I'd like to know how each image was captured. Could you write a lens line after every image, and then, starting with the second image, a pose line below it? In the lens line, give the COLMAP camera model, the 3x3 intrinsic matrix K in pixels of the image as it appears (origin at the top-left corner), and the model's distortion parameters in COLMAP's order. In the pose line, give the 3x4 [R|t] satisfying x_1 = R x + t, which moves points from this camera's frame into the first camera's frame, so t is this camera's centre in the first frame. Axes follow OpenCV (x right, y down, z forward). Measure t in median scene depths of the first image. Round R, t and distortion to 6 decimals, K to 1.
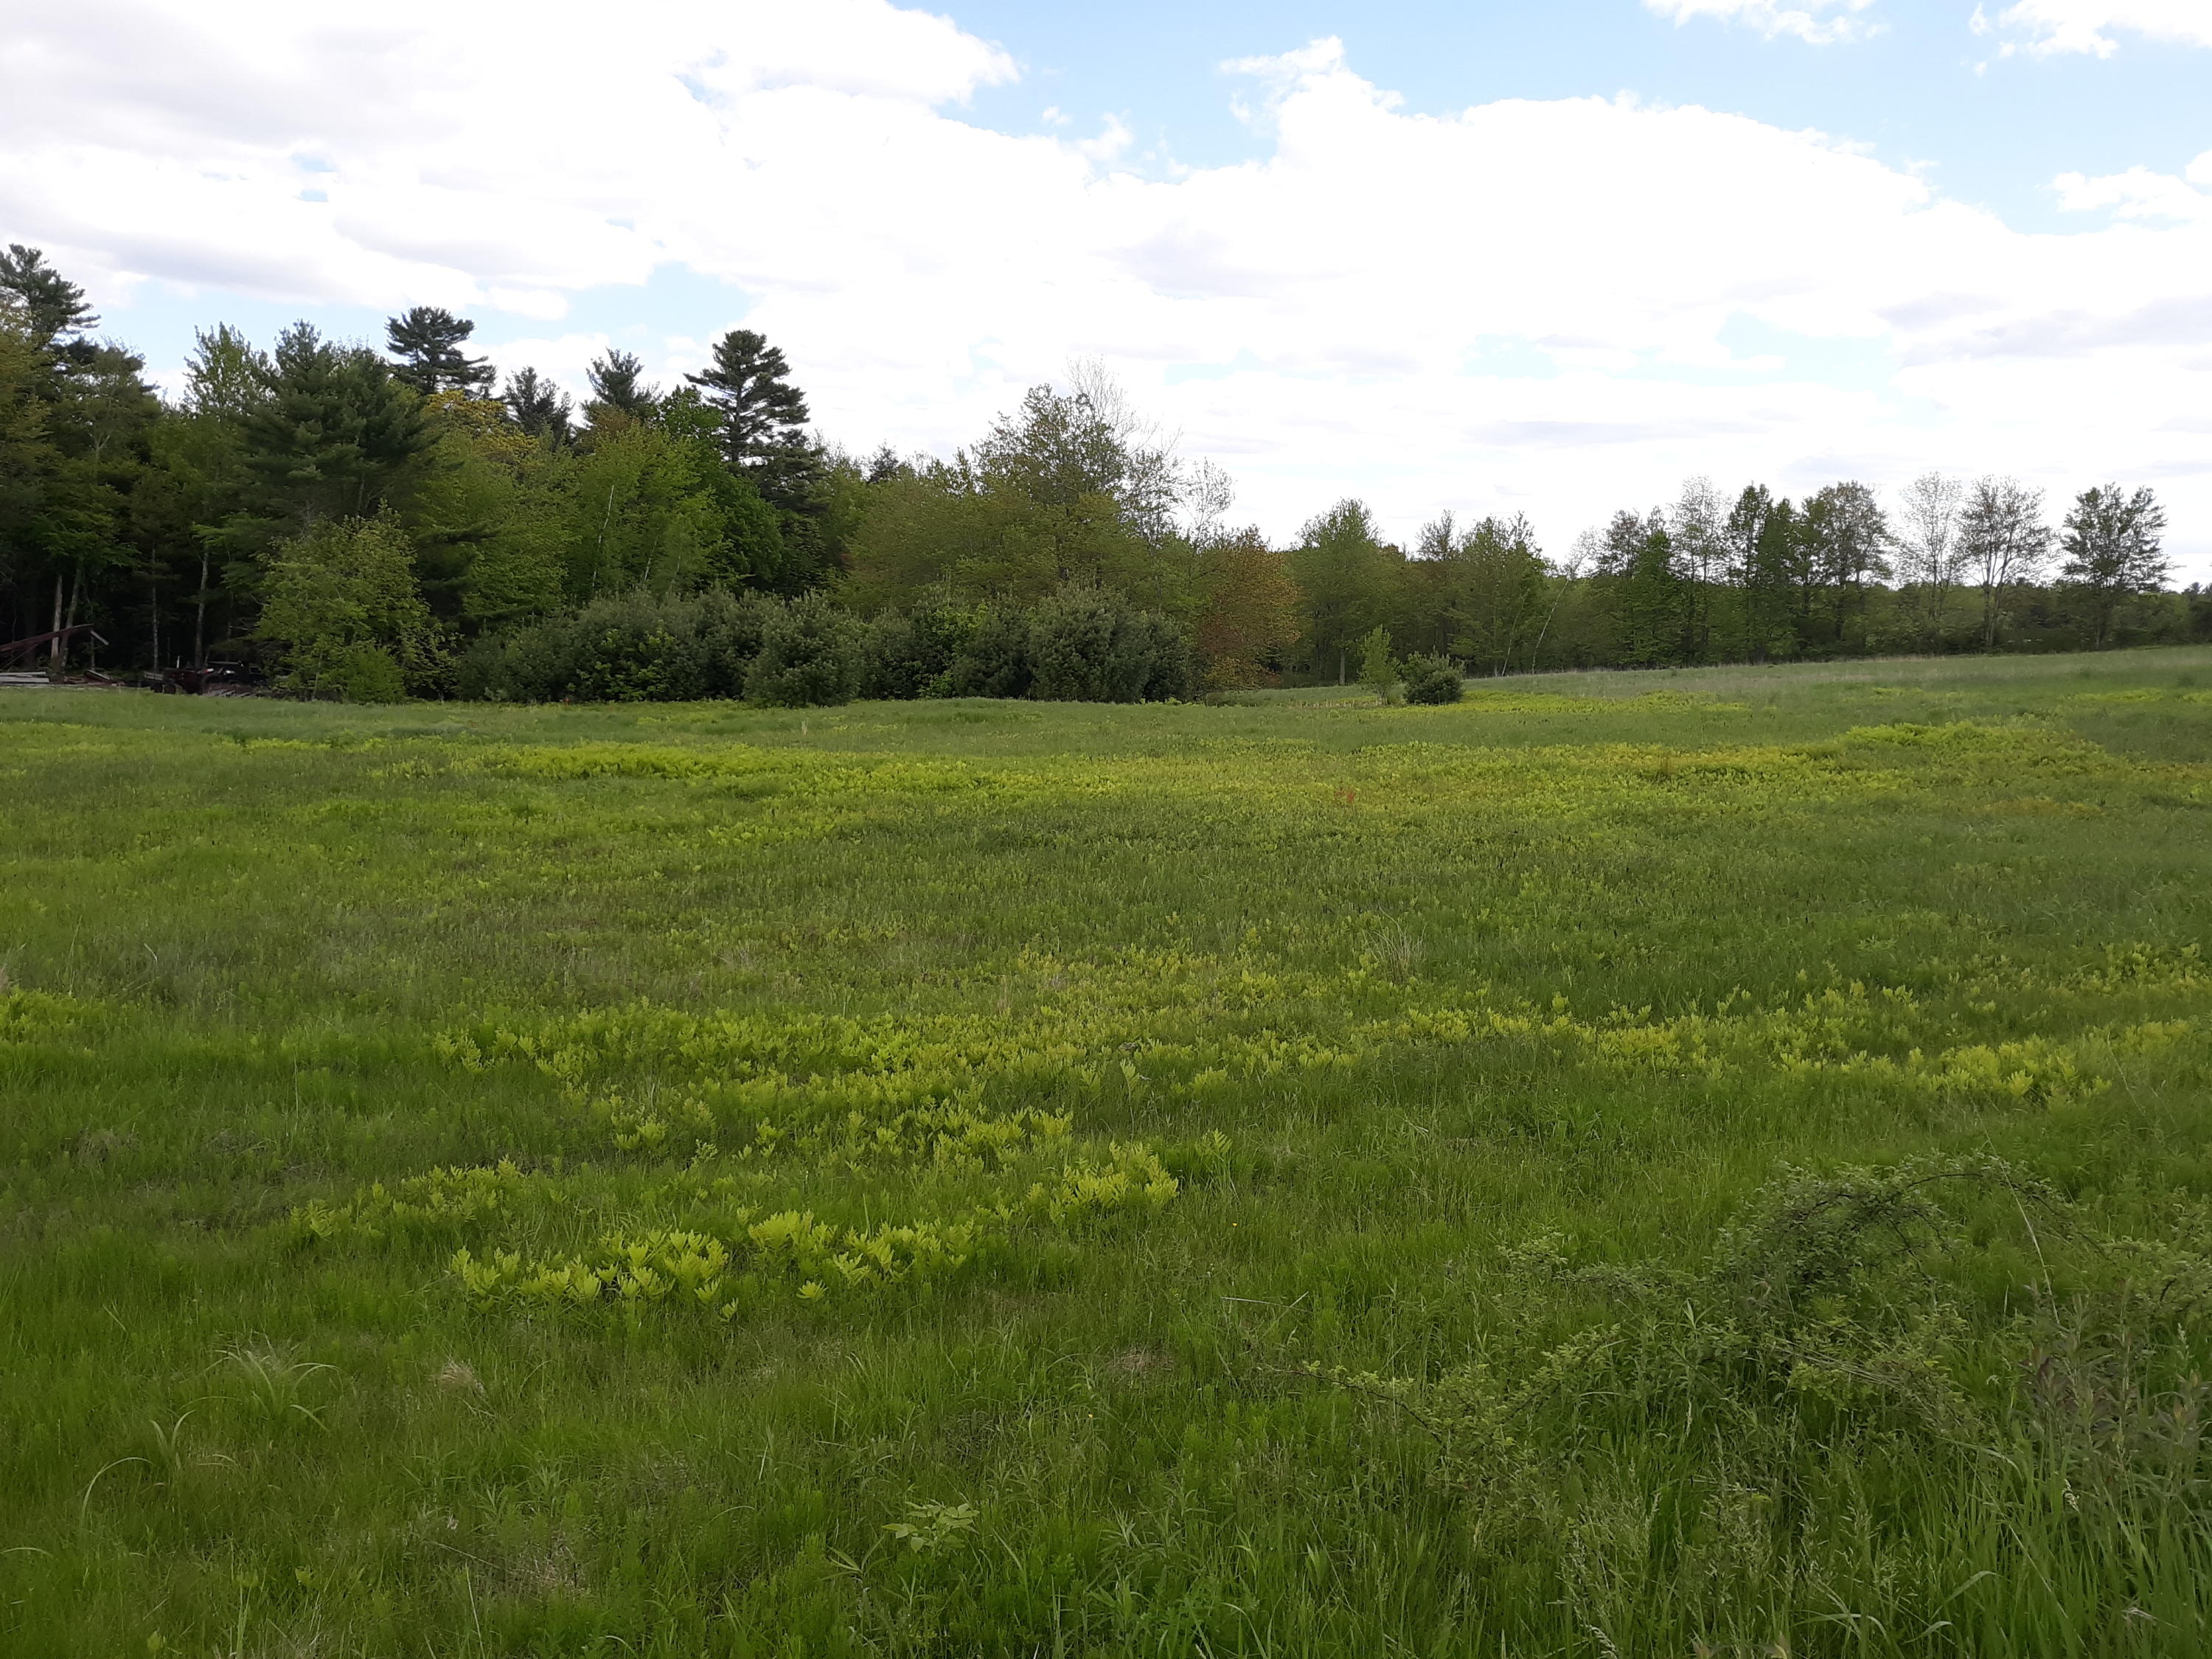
lens RADIAL K [[1817.9, 0, 1068.6], [0, 1817.9, 820.9], [0, 0, 1]] dist [-0.014555, -0.003552]
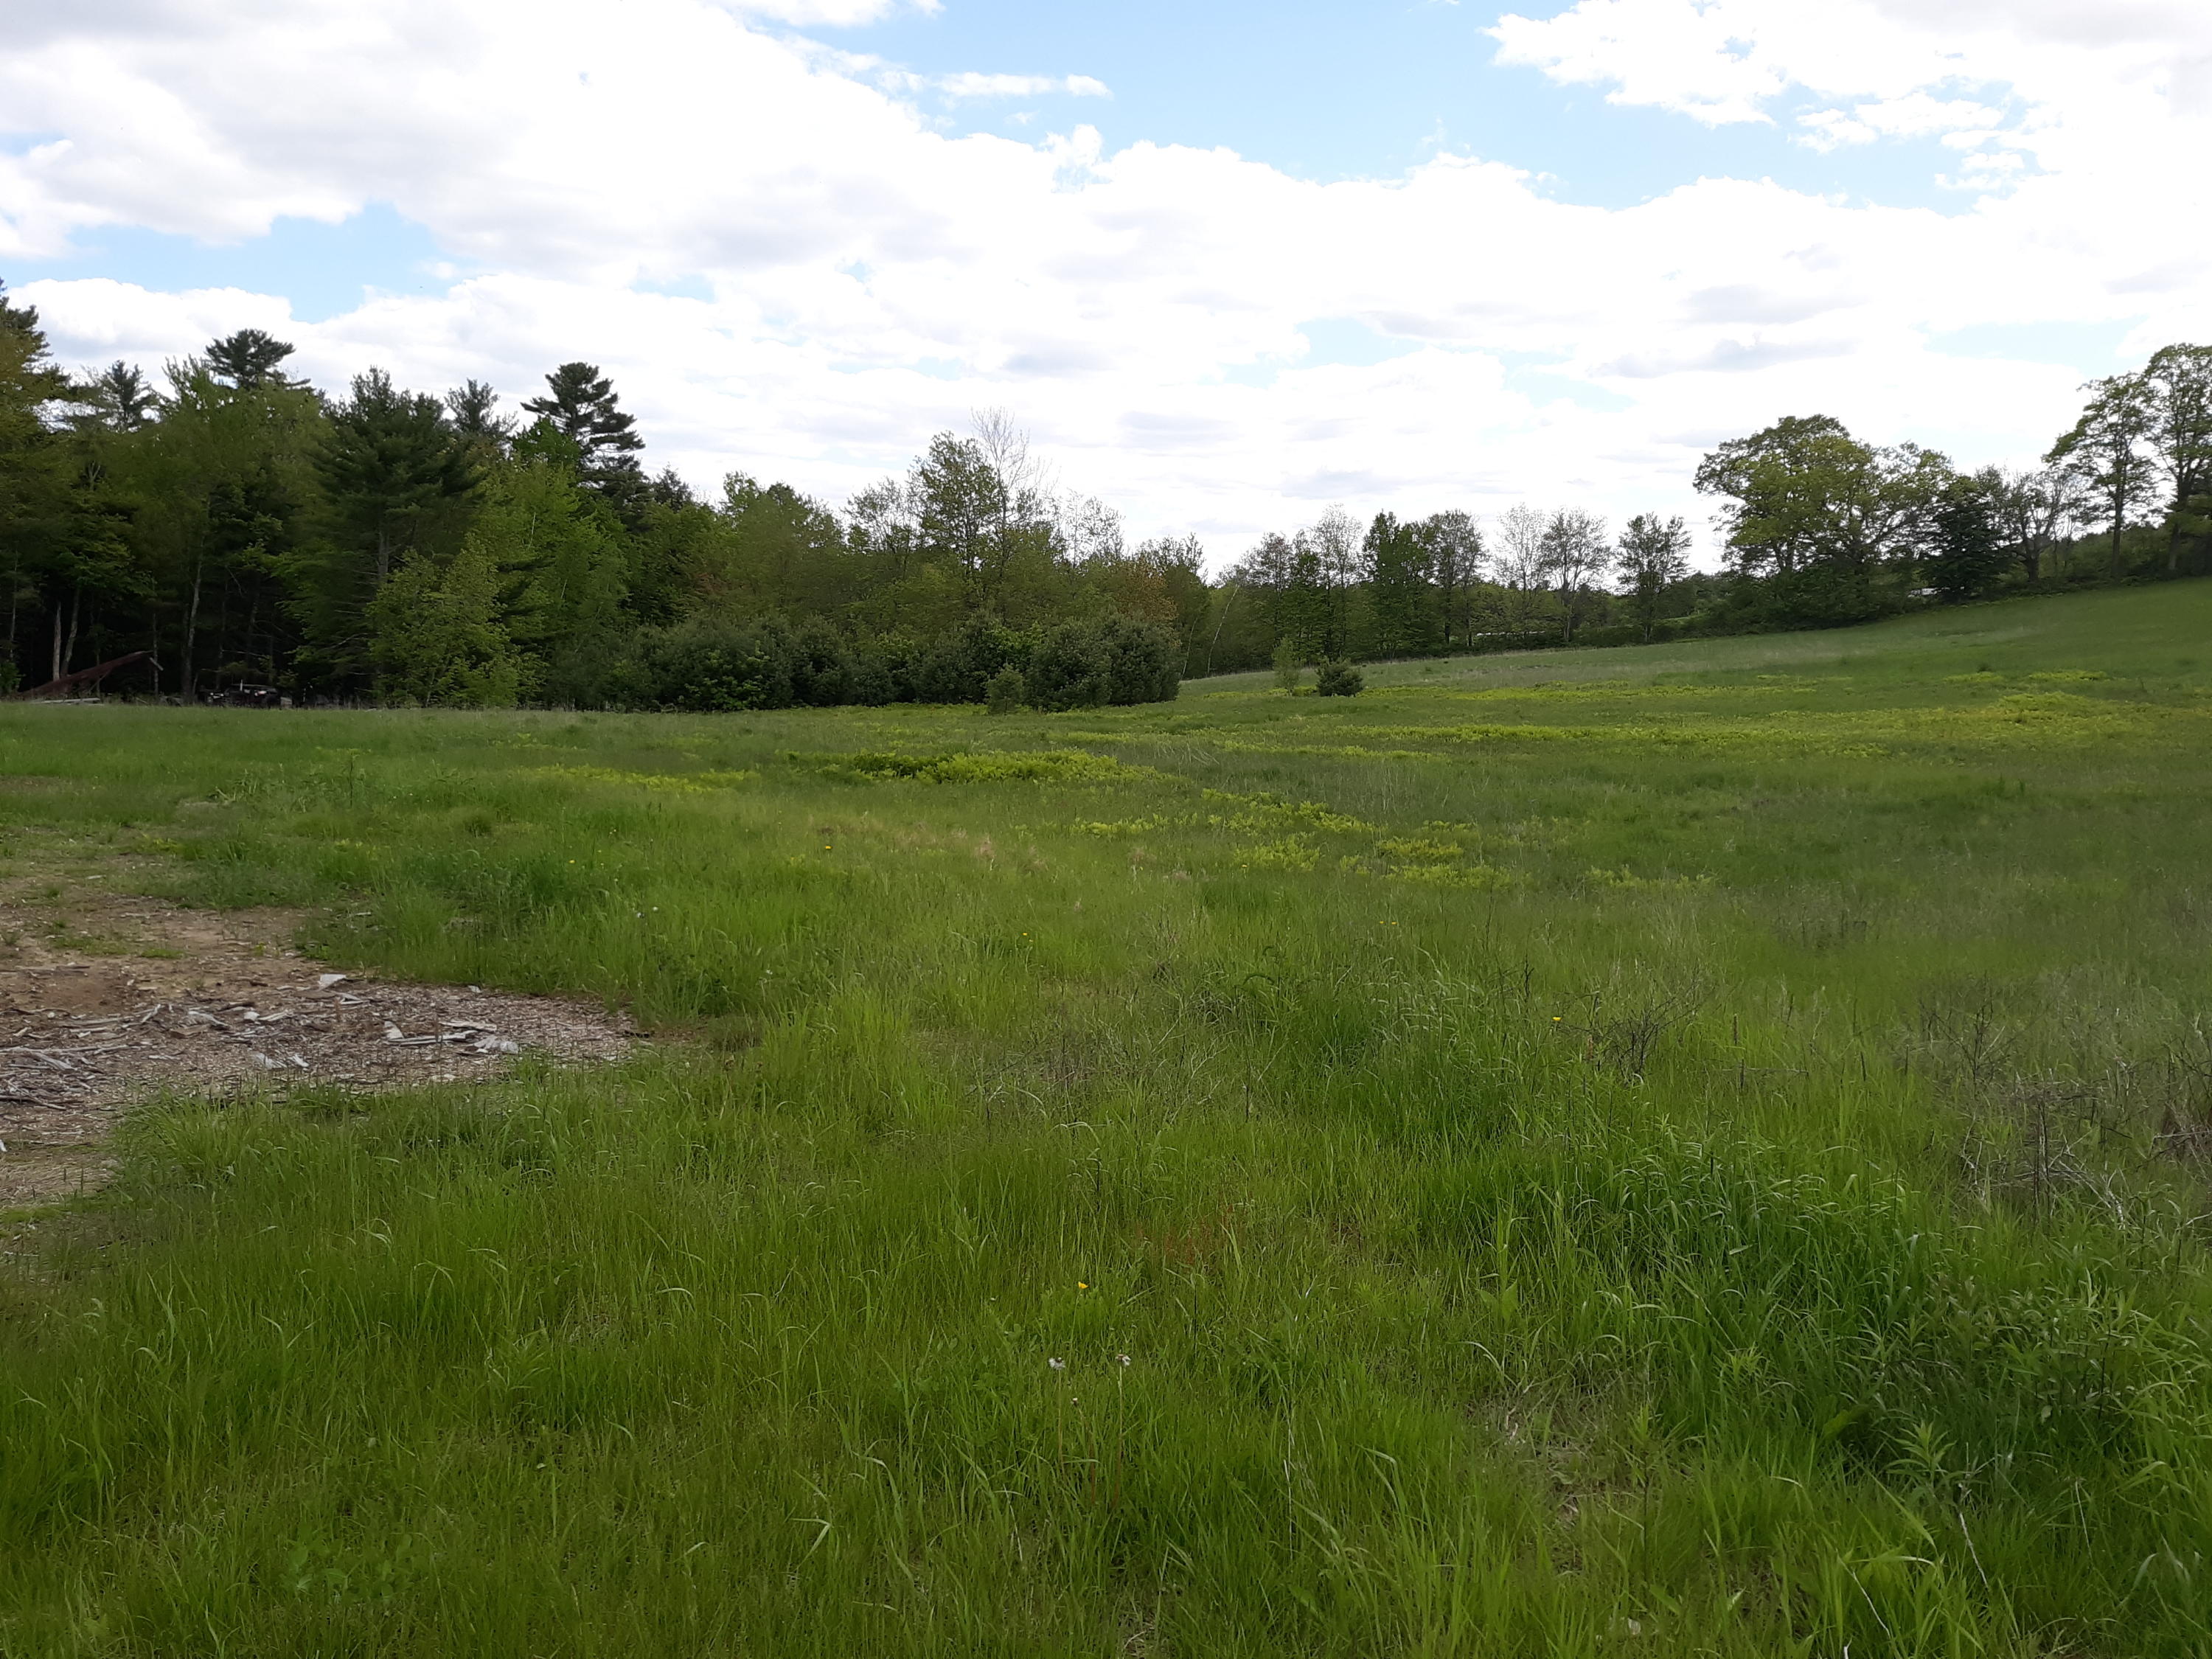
lens RADIAL K [[1849.4, 0, 1117.1], [0, 1849.4, 833.6], [0, 0, 1]] dist [0.079988, -0.201028]
pose [[0.940215, -0.050286, 0.336848, -0.261176], [0.048882, 0.998724, 0.012653, 0.006287], [-0.337054, 0.004569, 0.941474, -0.129530]]
